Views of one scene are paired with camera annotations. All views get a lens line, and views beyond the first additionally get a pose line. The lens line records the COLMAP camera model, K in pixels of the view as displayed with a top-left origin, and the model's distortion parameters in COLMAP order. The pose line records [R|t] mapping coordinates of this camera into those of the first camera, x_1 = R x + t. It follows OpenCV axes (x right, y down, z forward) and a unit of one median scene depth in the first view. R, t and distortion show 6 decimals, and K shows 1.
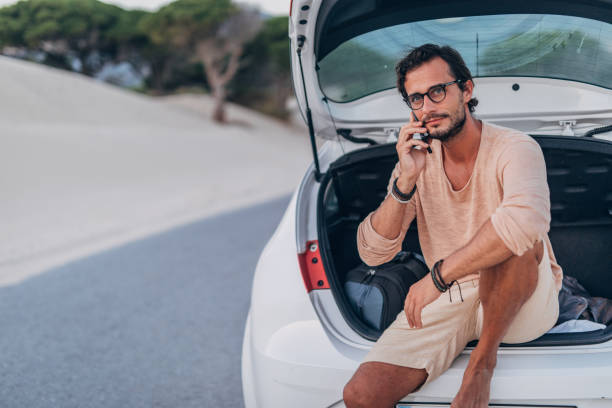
lens RADIAL K [[875.3, 0, 308.6], [0, 875.3, 203.9], [0, 0, 1]] dist [0.023411, 0.000000]
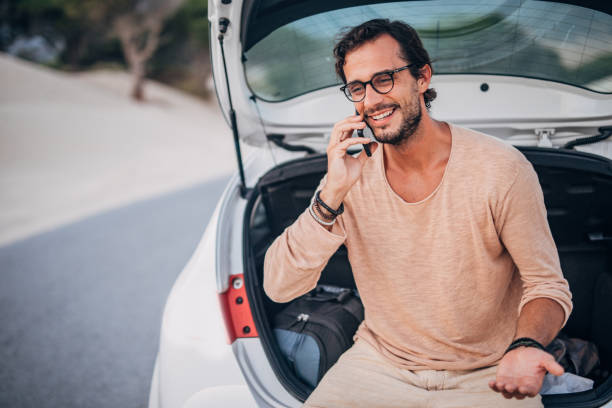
lens RADIAL K [[875.3, 0, 310.6], [0, 875.3, 205.7], [0, 0, 1]] dist [0.023411, 0.000000]
pose [[0.995764, 0.005538, 0.091775, -0.001959], [-0.007893, 0.999648, 0.025317, -0.040971], [-0.091603, -0.025934, 0.995458, 0.188631]]
